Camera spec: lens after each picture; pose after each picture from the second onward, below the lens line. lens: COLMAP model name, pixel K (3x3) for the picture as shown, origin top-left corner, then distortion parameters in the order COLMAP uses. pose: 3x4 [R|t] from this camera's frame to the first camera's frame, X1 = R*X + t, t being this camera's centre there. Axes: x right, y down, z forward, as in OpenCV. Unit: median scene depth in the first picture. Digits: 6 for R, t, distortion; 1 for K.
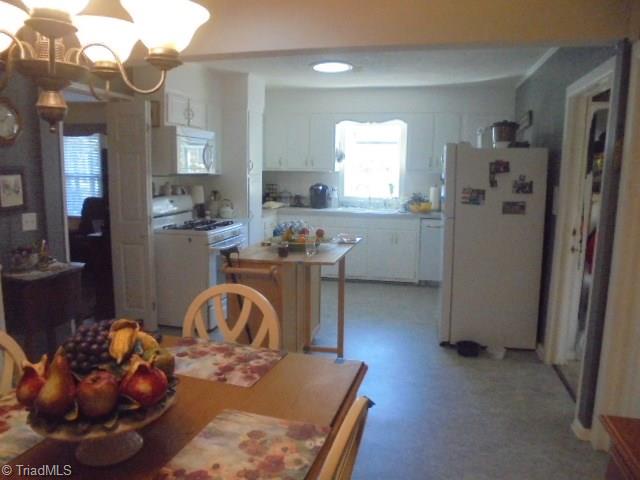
lens RADIAL K [[488.4, 0, 317.5], [0, 488.4, 240.6], [0, 0, 1]] dist [-0.102193, 0.066764]
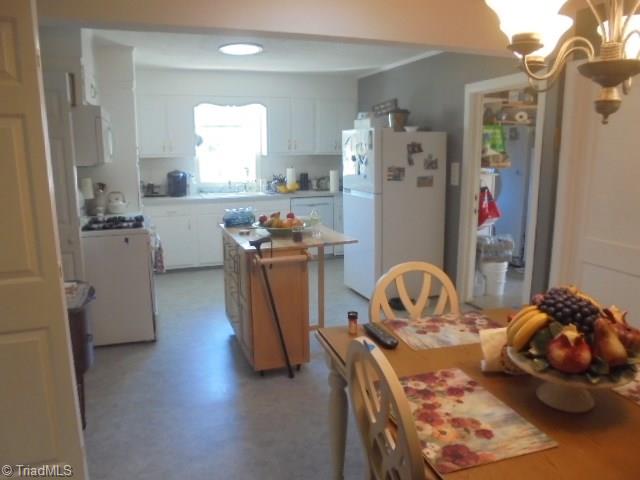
lens RADIAL K [[488.4, 0, 322.8], [0, 488.4, 241.7], [0, 0, 1]] dist [-0.102193, 0.066764]
pose [[0.837109, -0.117805, 0.534201, -0.401223], [0.097875, 0.993033, 0.065615, -0.019585], [-0.538209, -0.002642, 0.842807, 0.091696]]
